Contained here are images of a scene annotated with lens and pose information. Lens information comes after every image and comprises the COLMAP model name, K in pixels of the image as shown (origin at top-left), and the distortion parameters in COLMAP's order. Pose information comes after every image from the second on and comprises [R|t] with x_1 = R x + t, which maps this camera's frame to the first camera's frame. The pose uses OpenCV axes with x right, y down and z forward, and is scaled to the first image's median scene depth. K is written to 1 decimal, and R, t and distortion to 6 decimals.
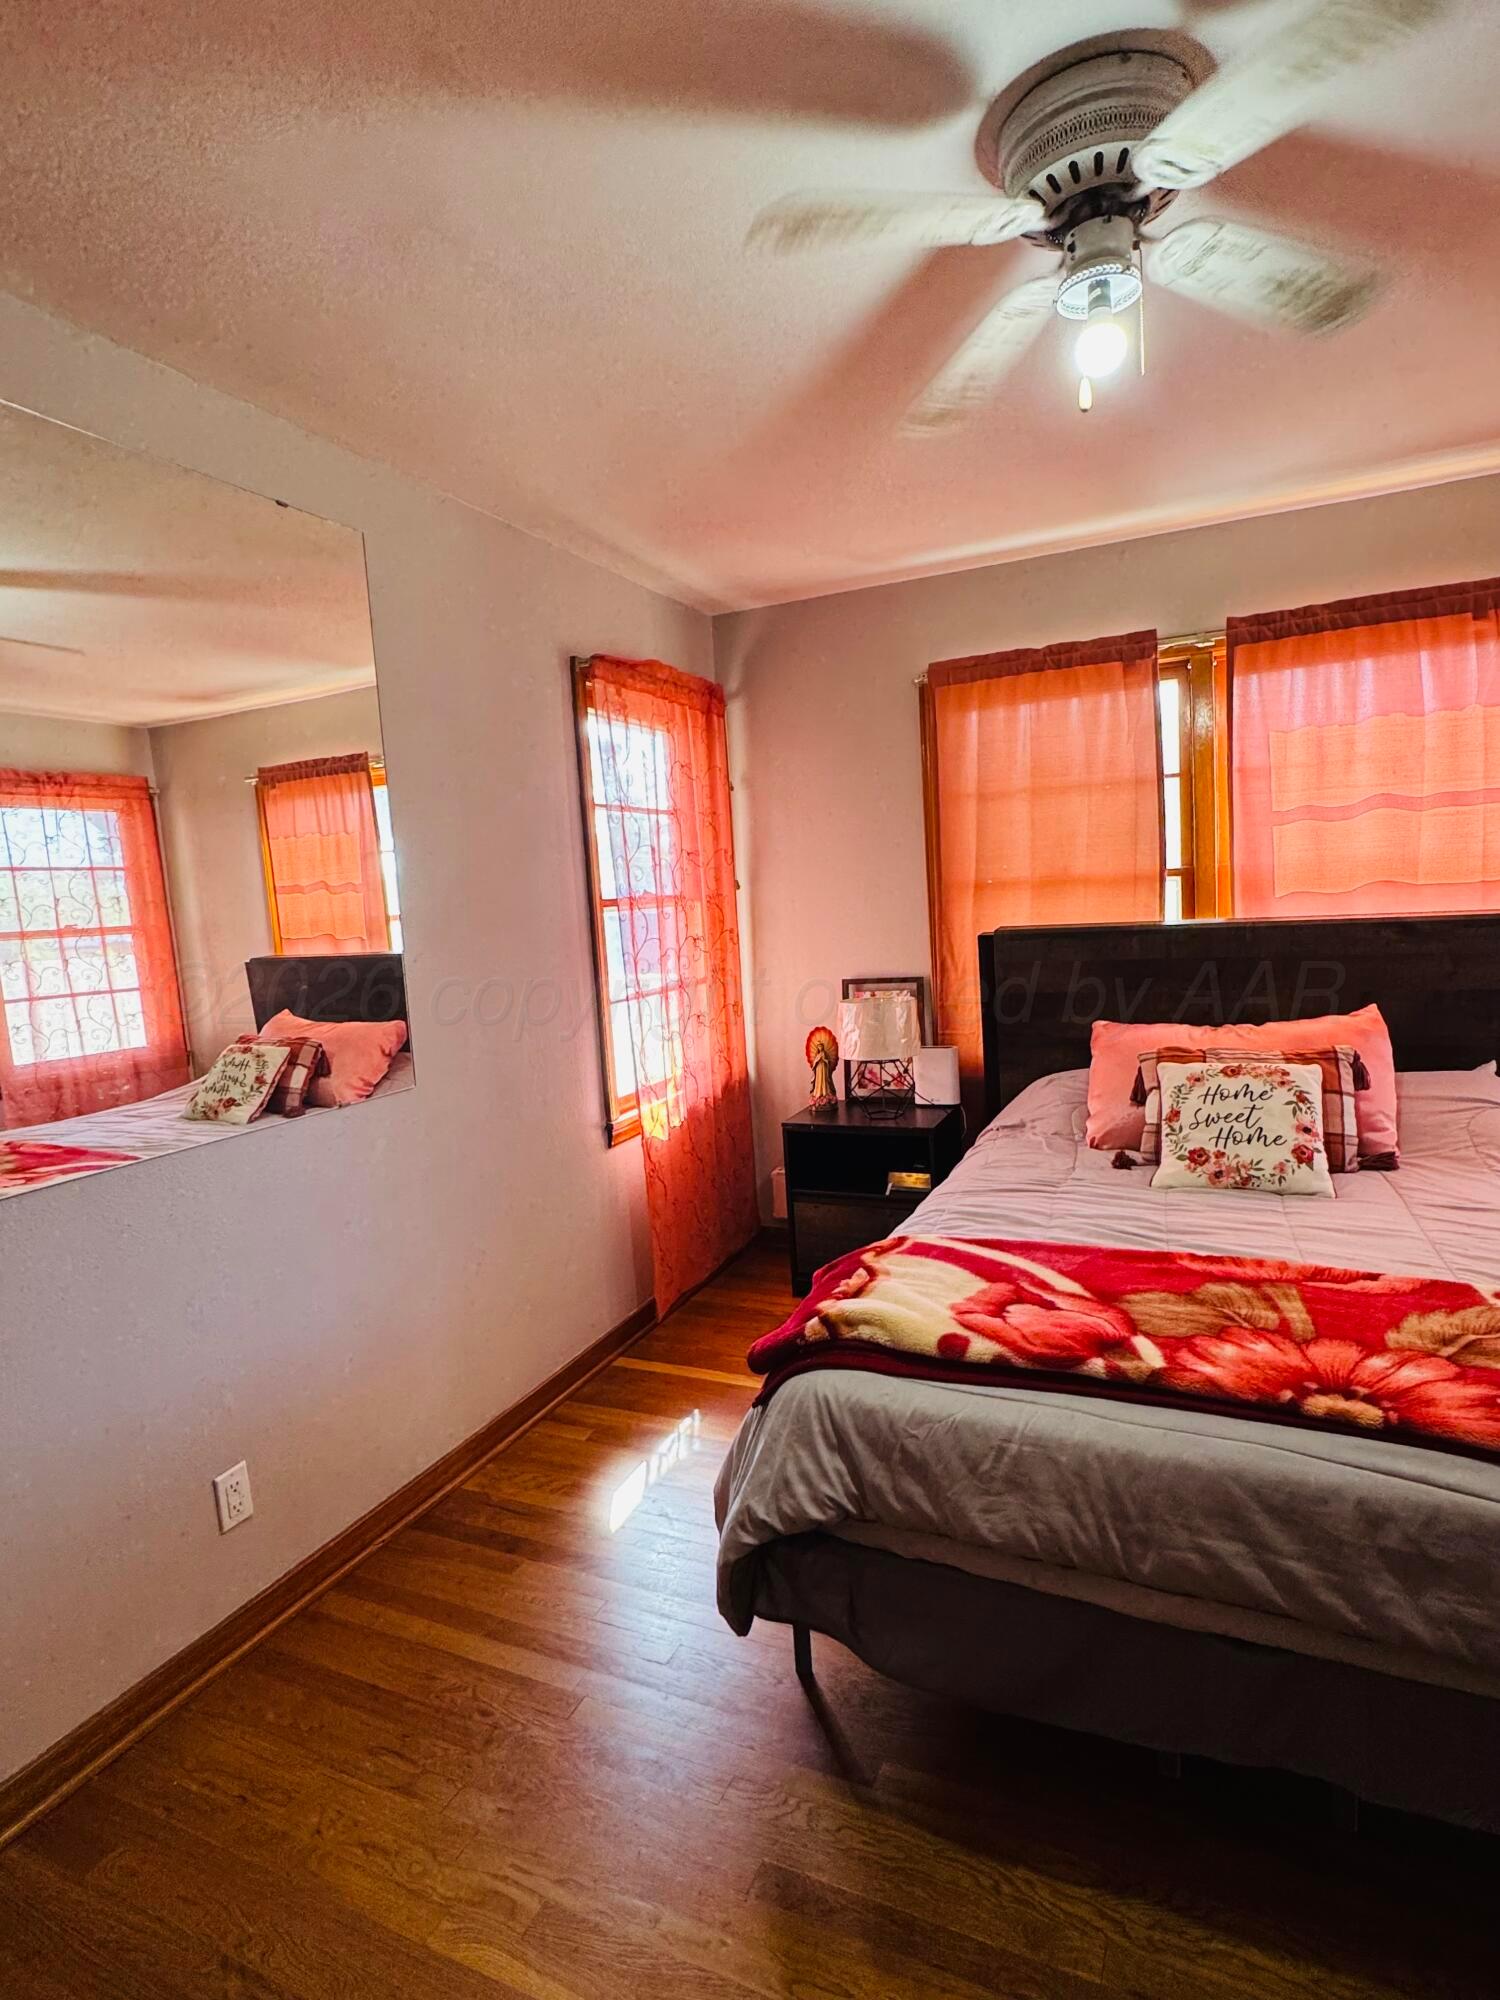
lens RADIAL K [[1042.2, 0, 754.1], [0, 1042.2, 999.1], [0, 0, 1]] dist [0.000142, 0.002111]
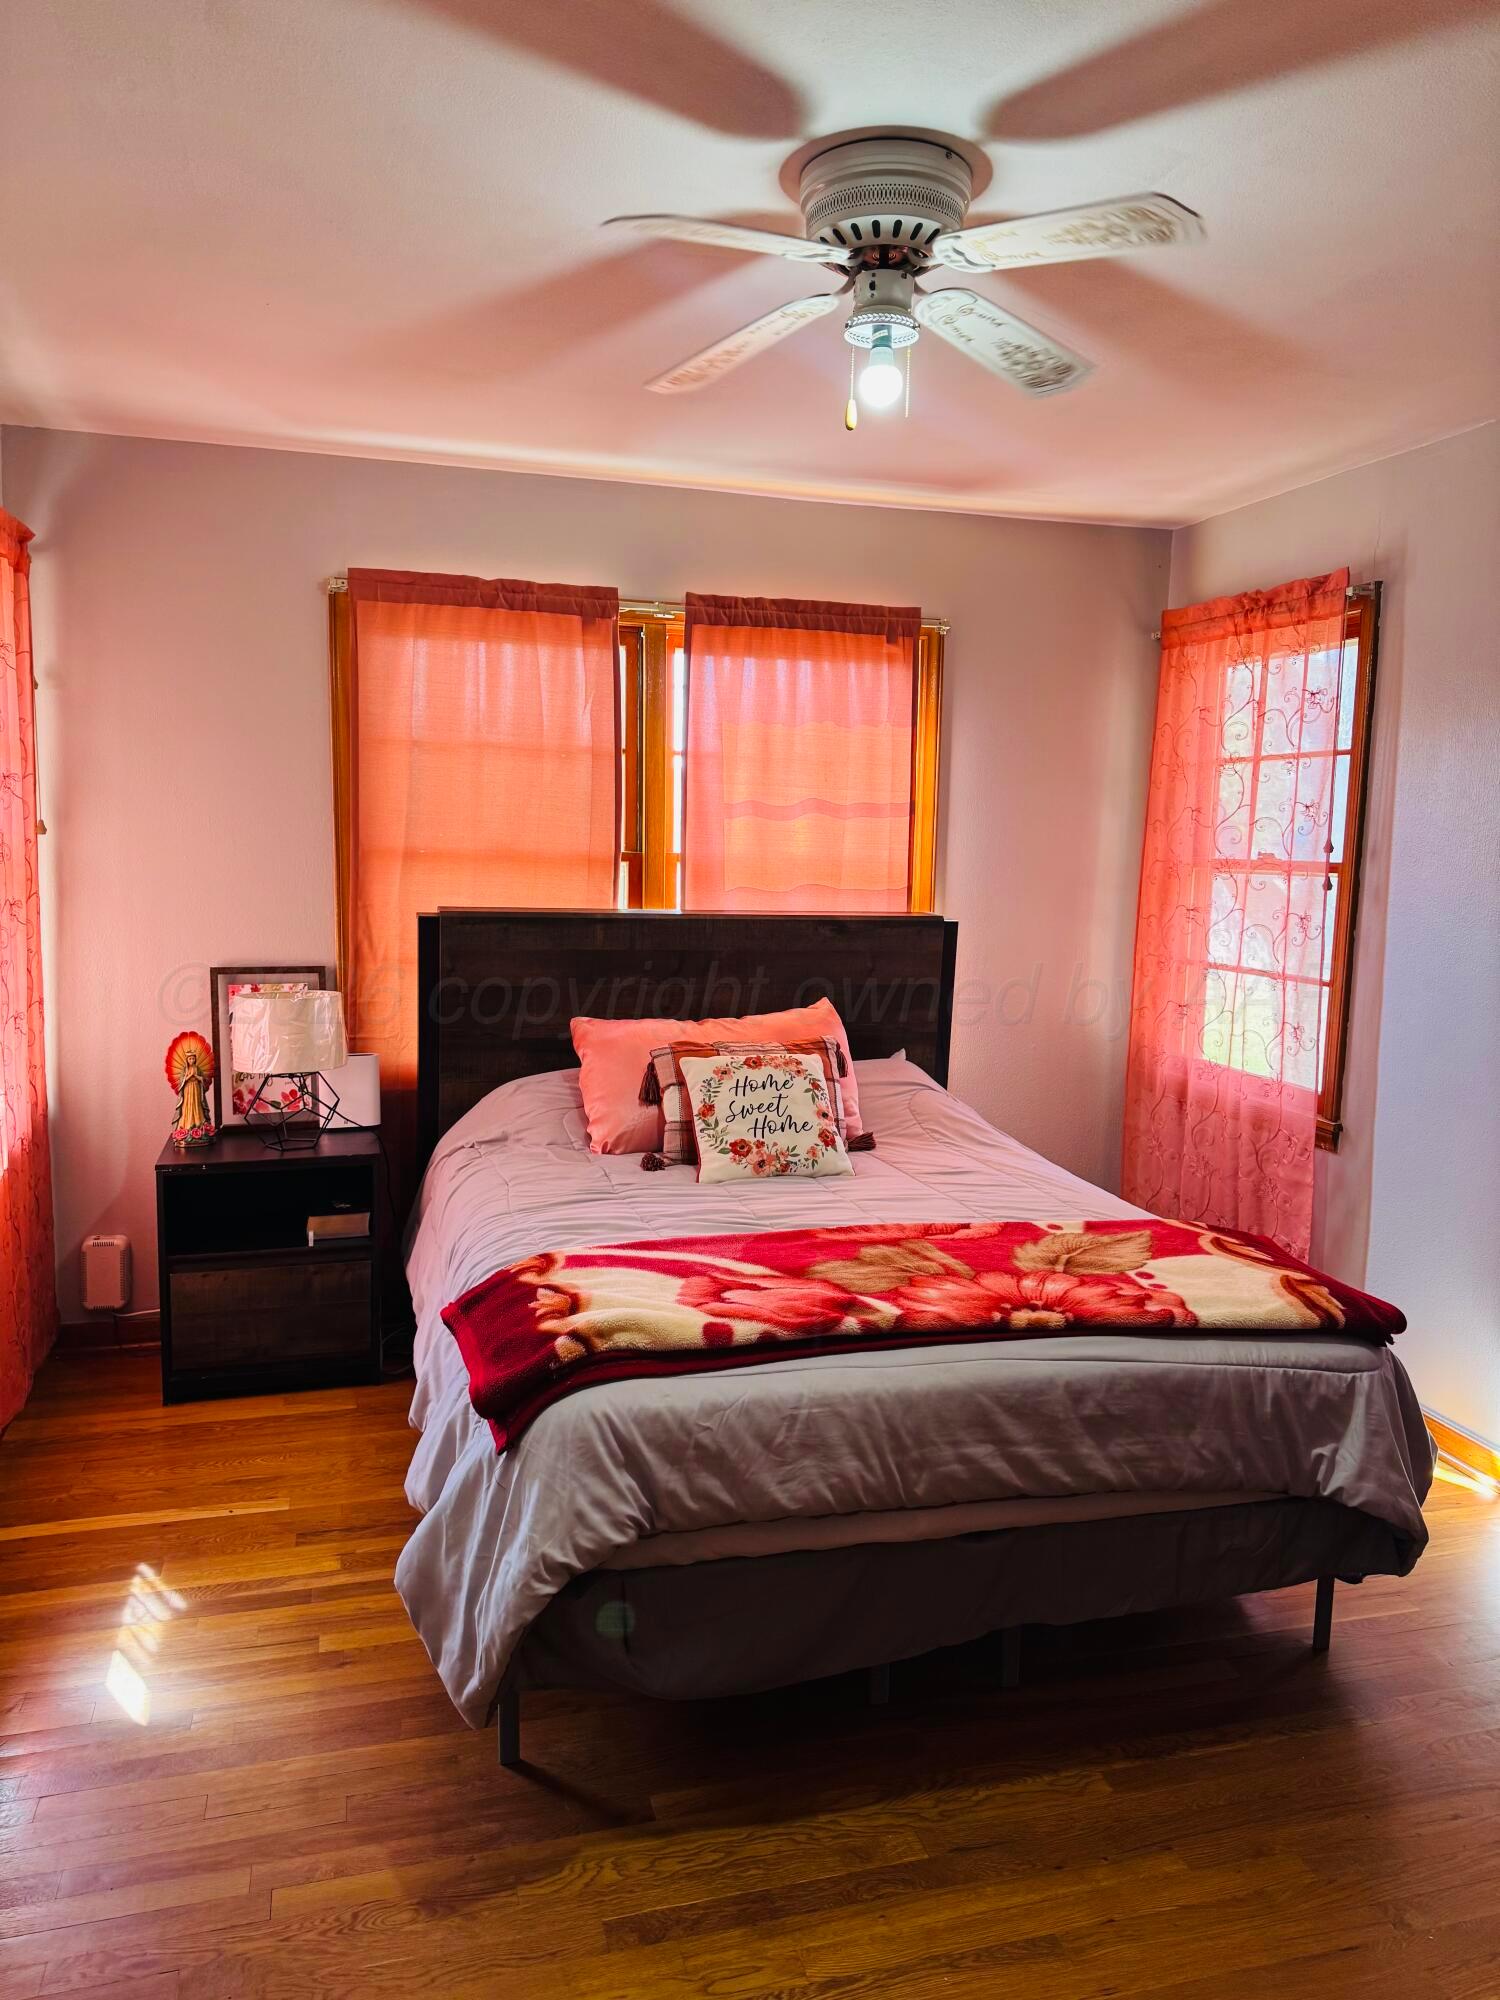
lens RADIAL K [[1404.7, 0, 753.4], [0, 1404.7, 1002.1], [0, 0, 1]] dist [0.076499, -0.019267]
pose [[0.756923, -0.000562, 0.653504, -0.431921], [0.004017, 0.999985, -0.003792, 0.016941], [-0.653492, 0.005495, 0.756914, -0.019433]]
